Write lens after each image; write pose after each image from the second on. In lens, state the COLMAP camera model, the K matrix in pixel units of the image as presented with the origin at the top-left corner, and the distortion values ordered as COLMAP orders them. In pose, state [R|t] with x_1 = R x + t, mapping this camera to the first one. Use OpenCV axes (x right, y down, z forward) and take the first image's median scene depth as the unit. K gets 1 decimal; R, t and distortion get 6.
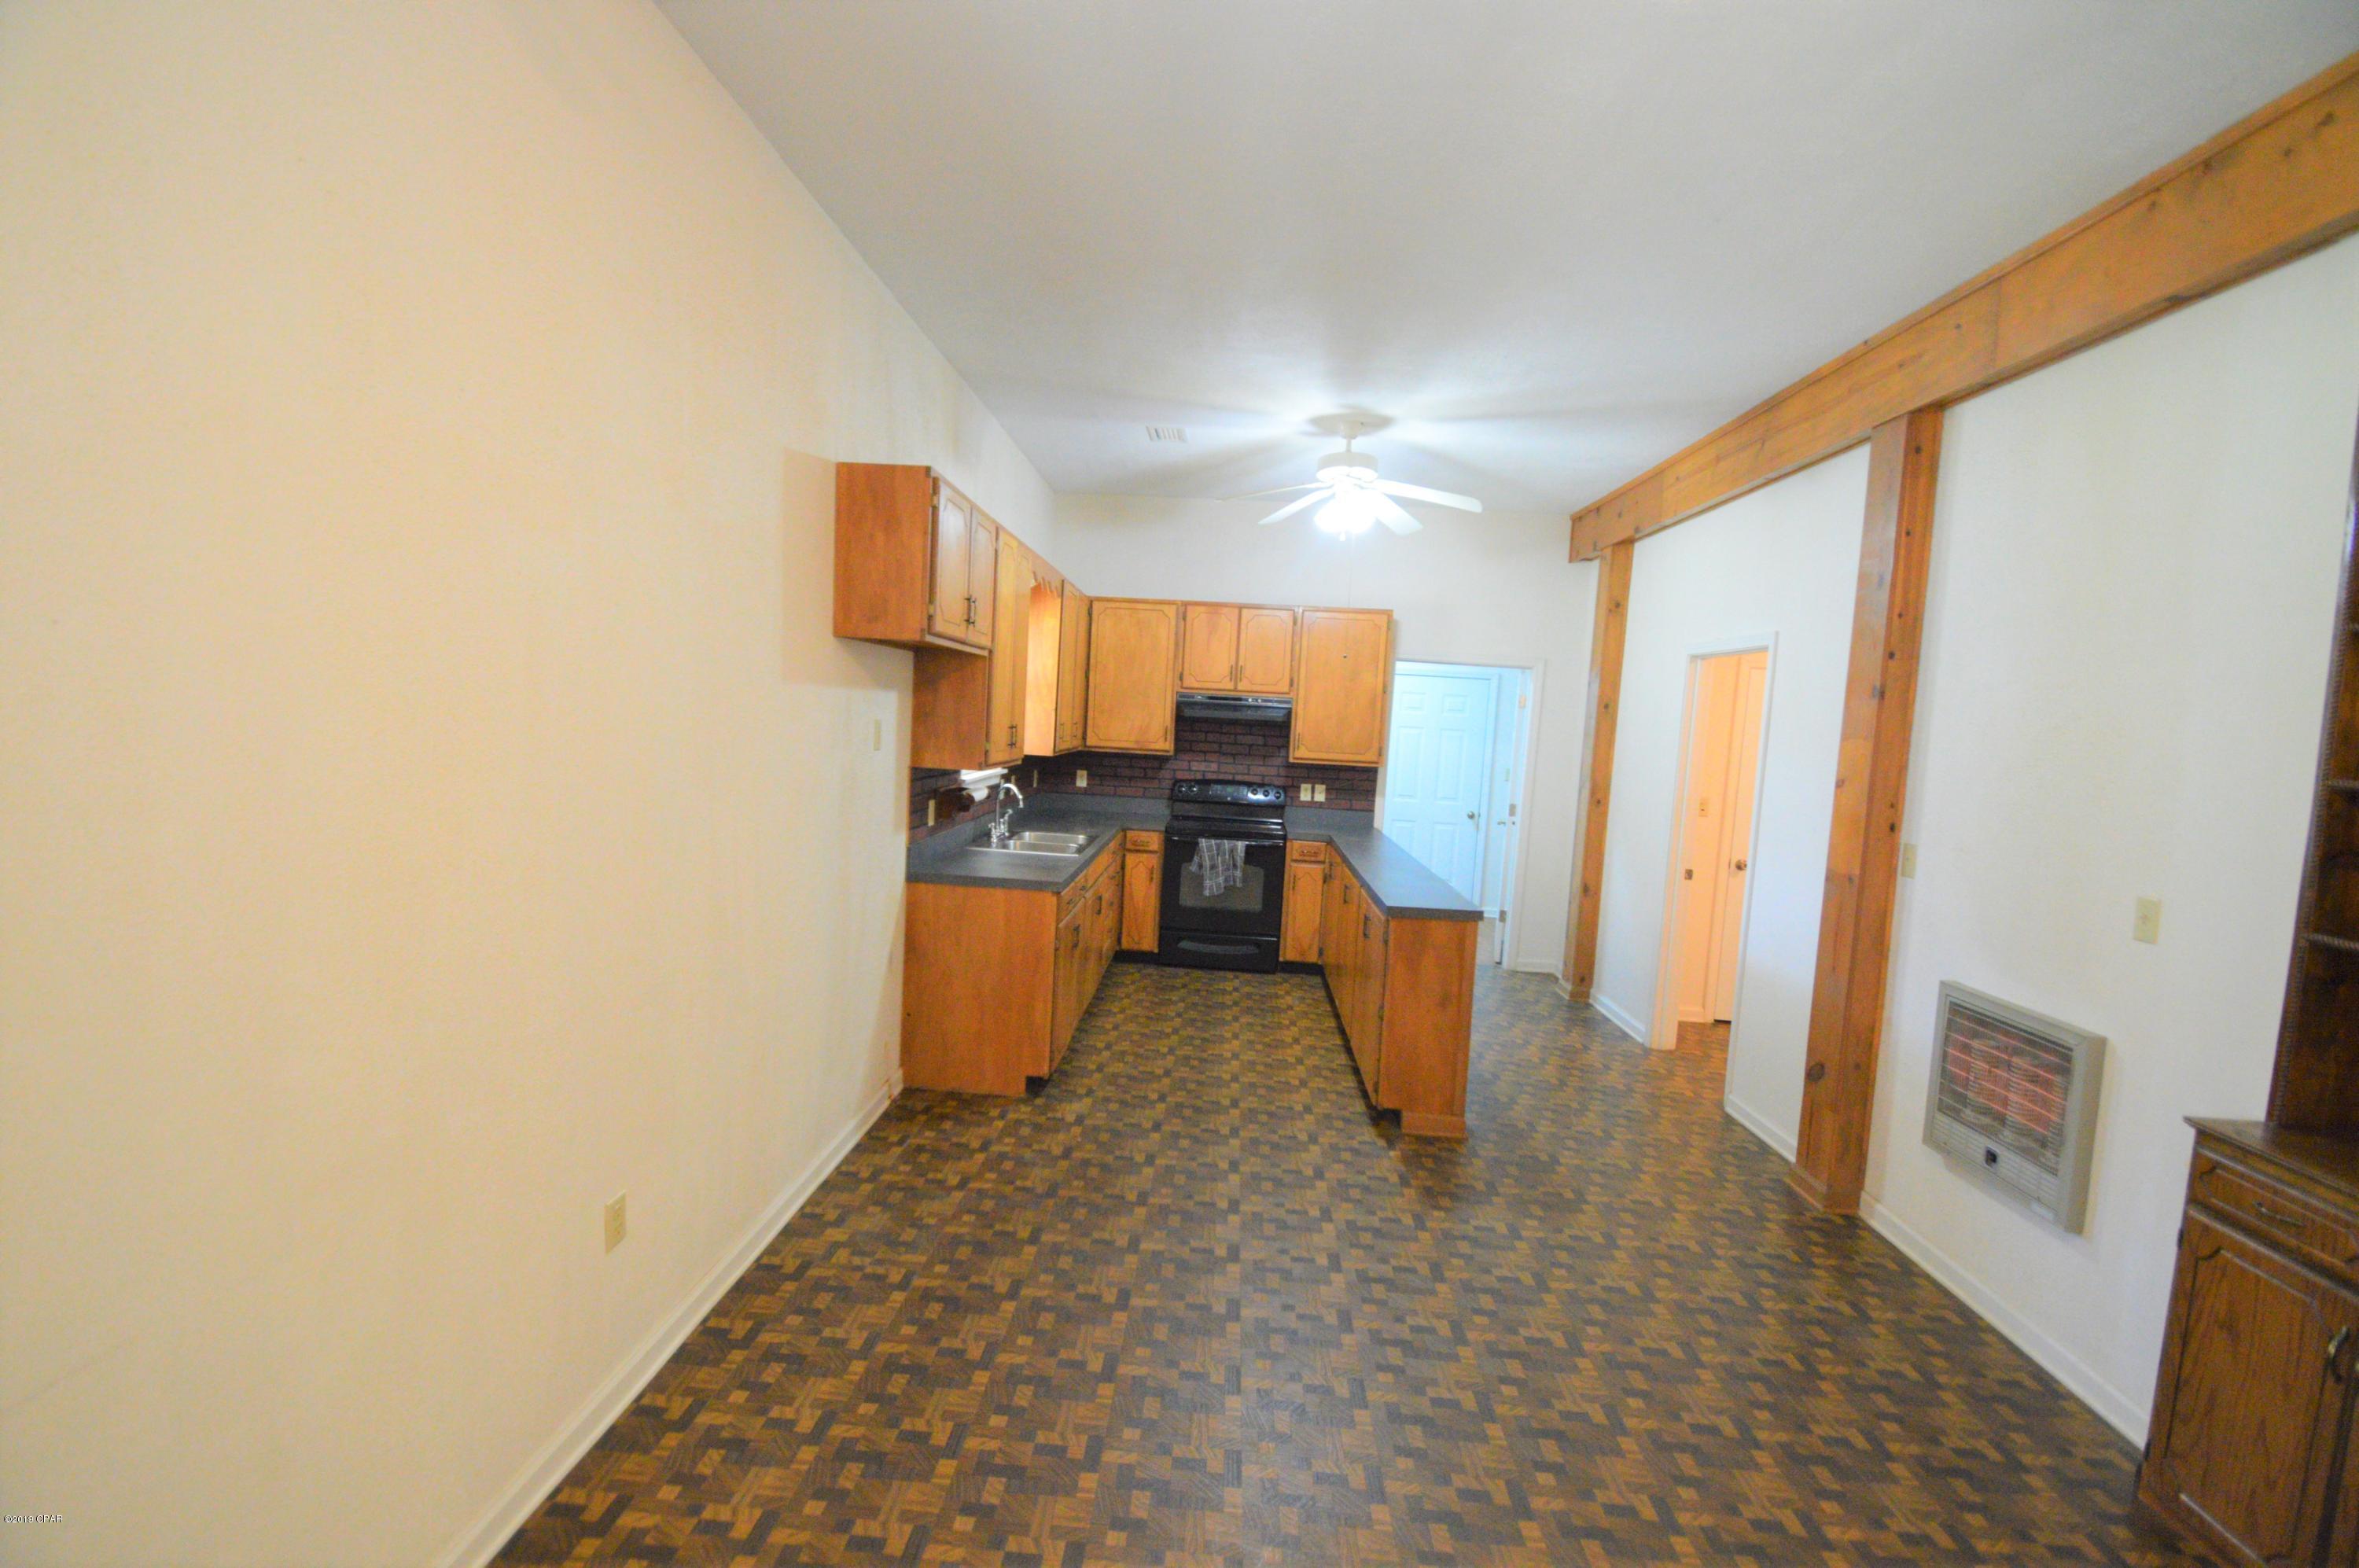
lens RADIAL K [[1031.7, 0, 1156.5], [0, 1031.7, 770.7], [0, 0, 1]] dist [-0.001452, -0.003023]
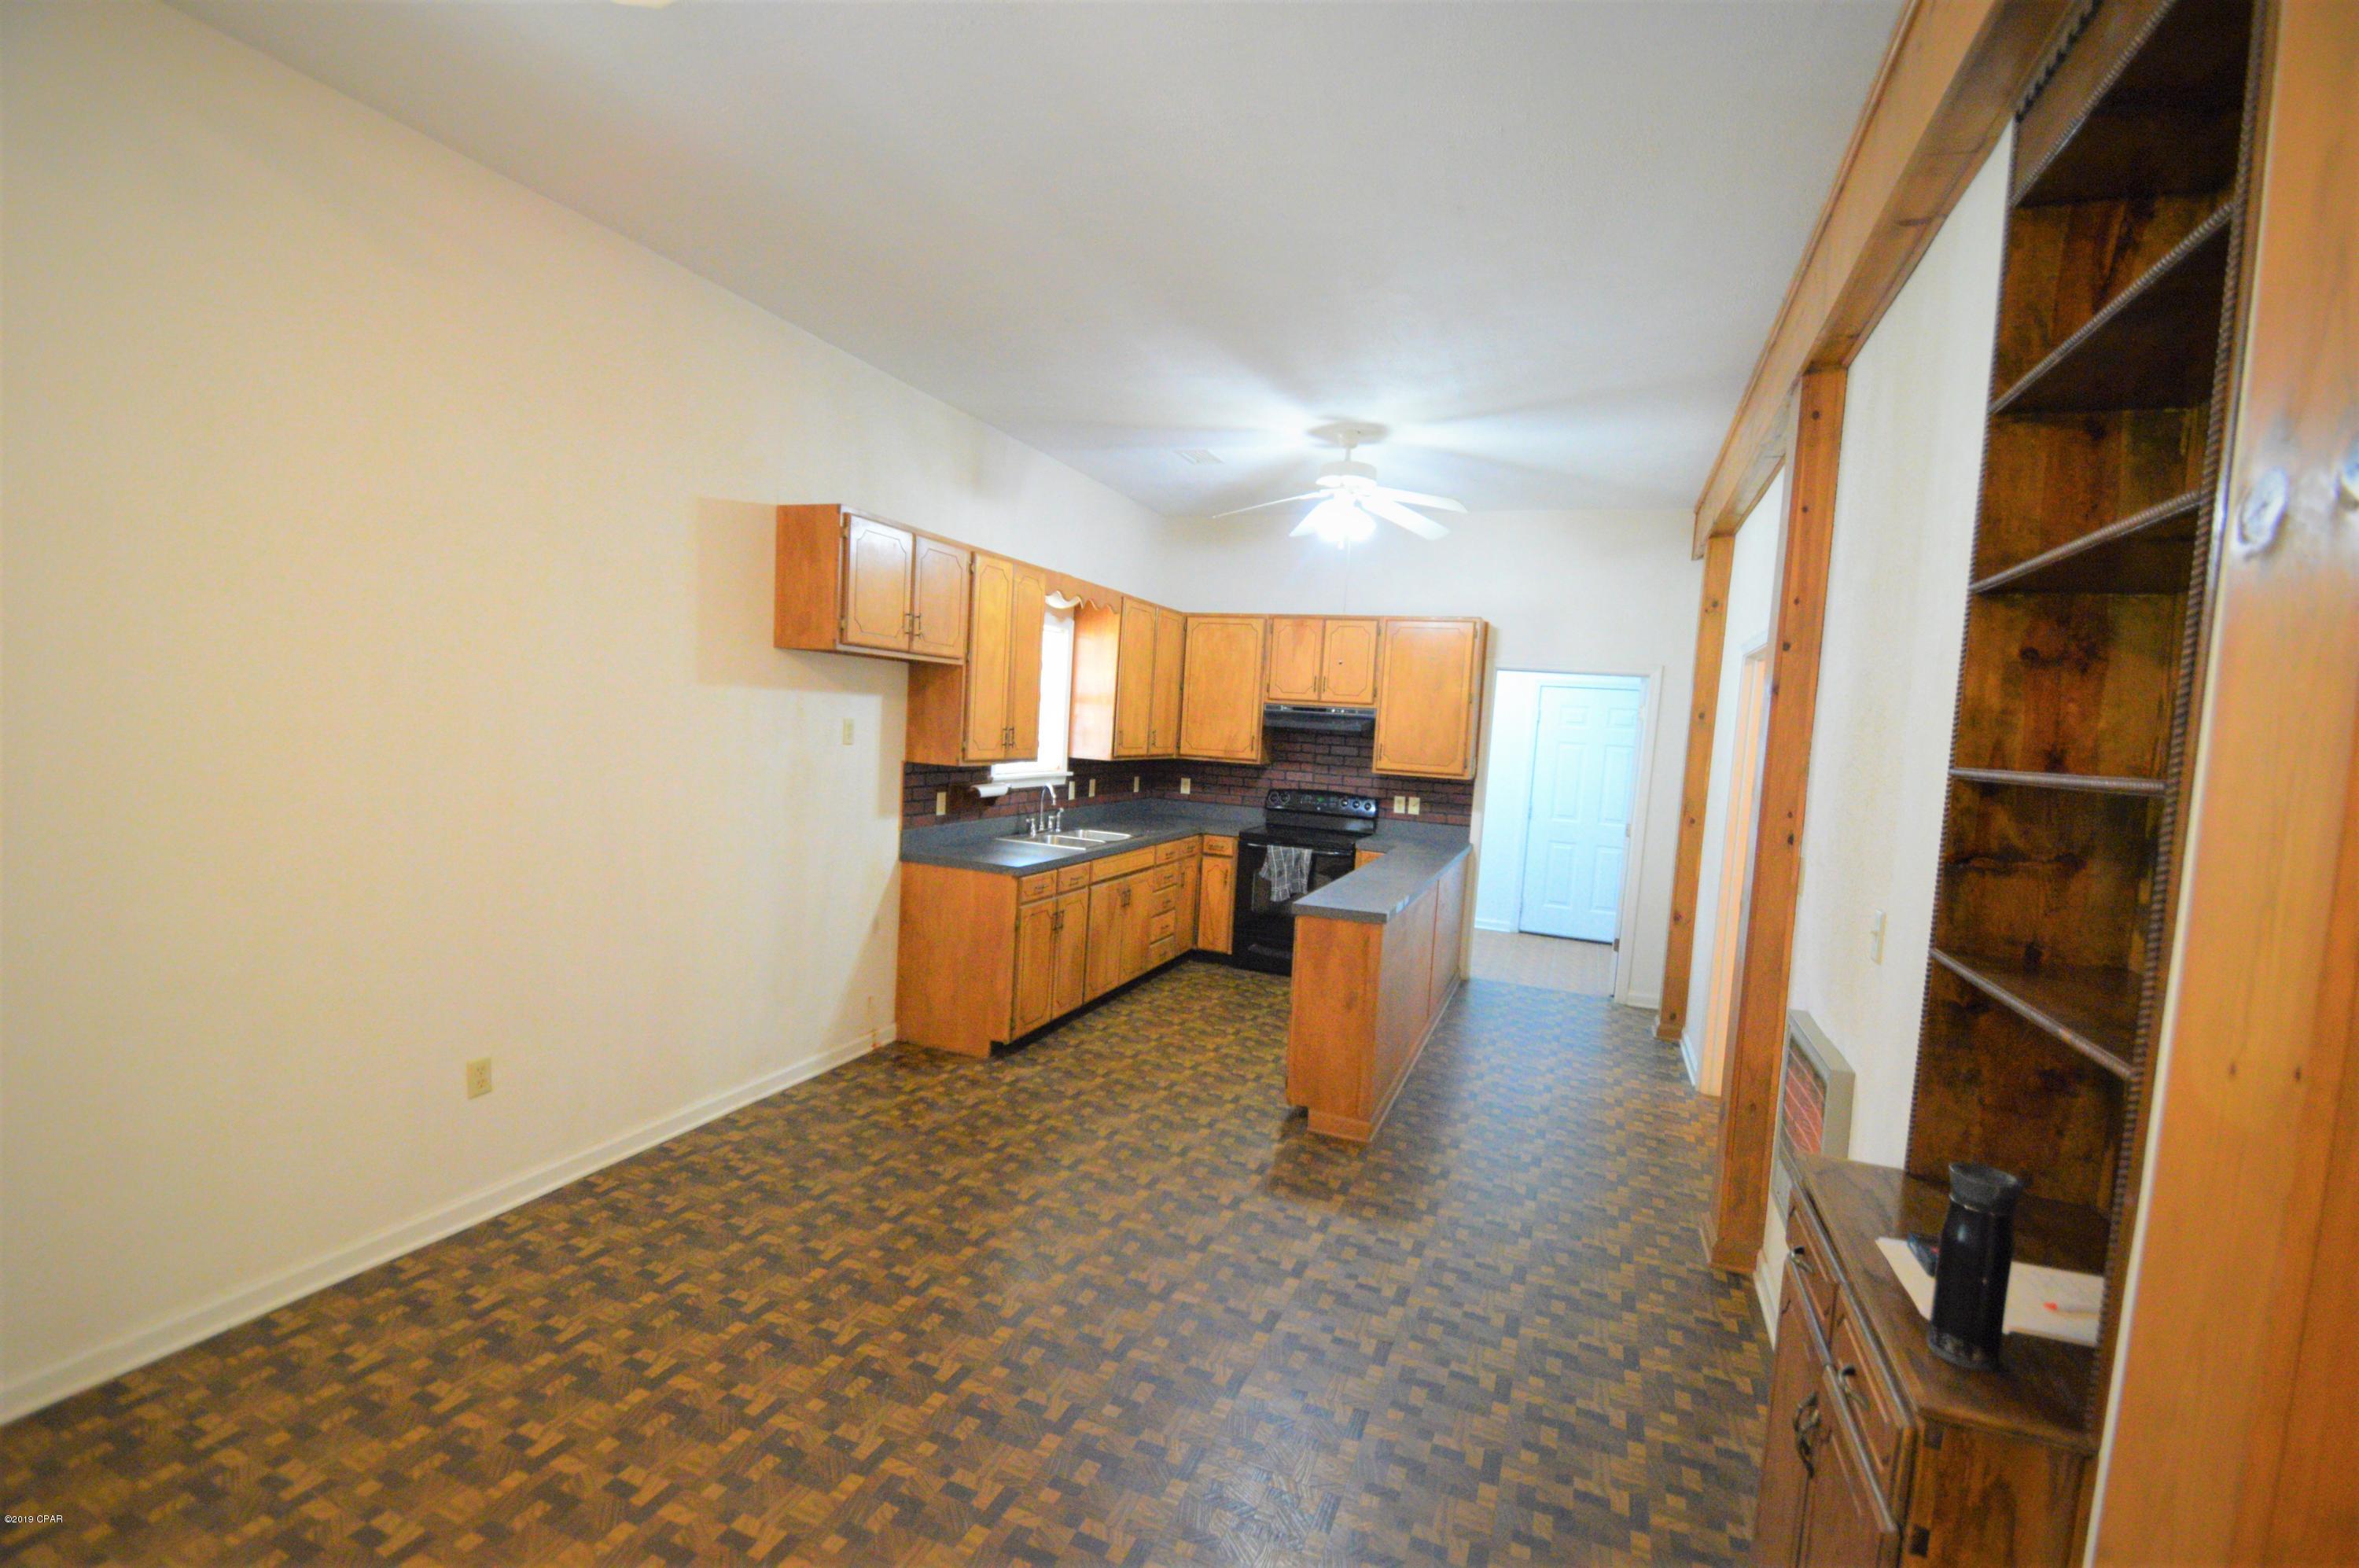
lens RADIAL K [[1031.7, 0, 1171.6], [0, 1031.7, 768.7], [0, 0, 1]] dist [-0.001452, -0.003023]
pose [[0.951160, 0.016246, -0.308271, 0.400354], [-0.023961, 0.999487, -0.021257, 0.021480], [0.307767, 0.027606, 0.951061, -0.008982]]
